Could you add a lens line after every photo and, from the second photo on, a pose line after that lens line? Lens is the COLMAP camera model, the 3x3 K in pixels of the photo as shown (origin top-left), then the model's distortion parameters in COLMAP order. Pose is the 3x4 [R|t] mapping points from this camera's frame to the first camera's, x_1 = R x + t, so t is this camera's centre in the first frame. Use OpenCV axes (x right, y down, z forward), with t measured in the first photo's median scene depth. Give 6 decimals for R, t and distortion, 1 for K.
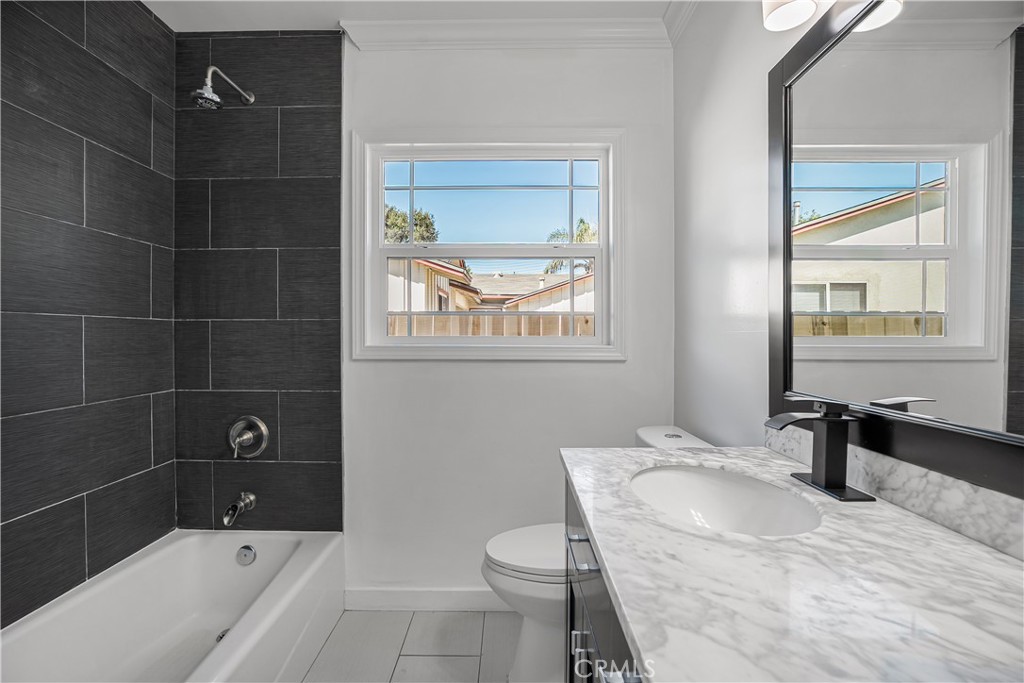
lens RADIAL K [[468.4, 0, 507.7], [0, 468.4, 345.3], [0, 0, 1]] dist [-0.043684, 0.017544]
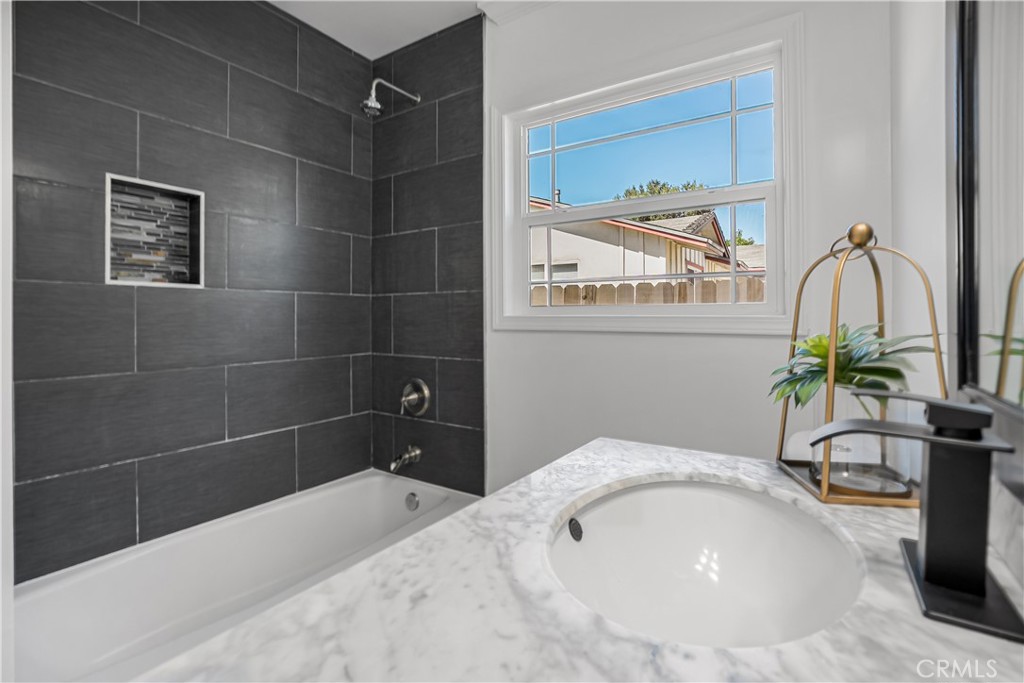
lens RADIAL K [[471.6, 0, 507.5], [0, 471.6, 320.9], [0, 0, 1]] dist [-0.040734, 0.013213]
pose [[0.839578, 0.002236, -0.543235, 0.314547], [-0.008283, 0.999928, -0.008686, 0.024615], [0.543176, 0.011792, 0.839536, 0.192521]]
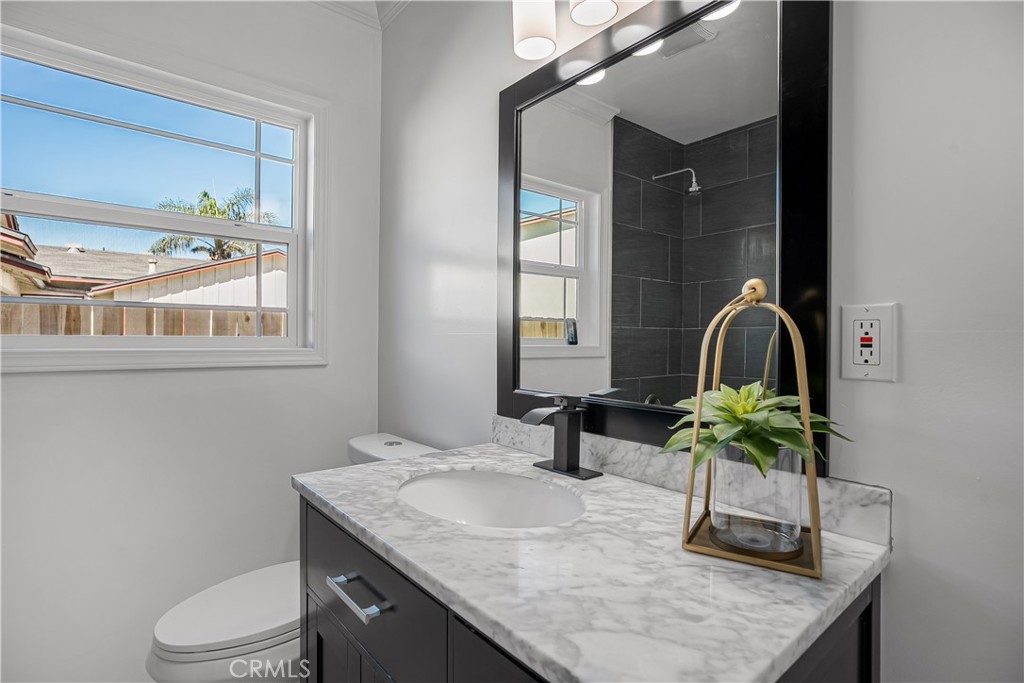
lens RADIAL K [[502.1, 0, 505.6], [0, 502.1, 344.6], [0, 0, 1]] dist [-0.023867, 0.000454]
pose [[0.760610, -0.003202, 0.649201, -0.127565], [0.005859, 0.999981, -0.001931, -0.002578], [-0.649182, 0.005272, 0.760615, 0.078431]]
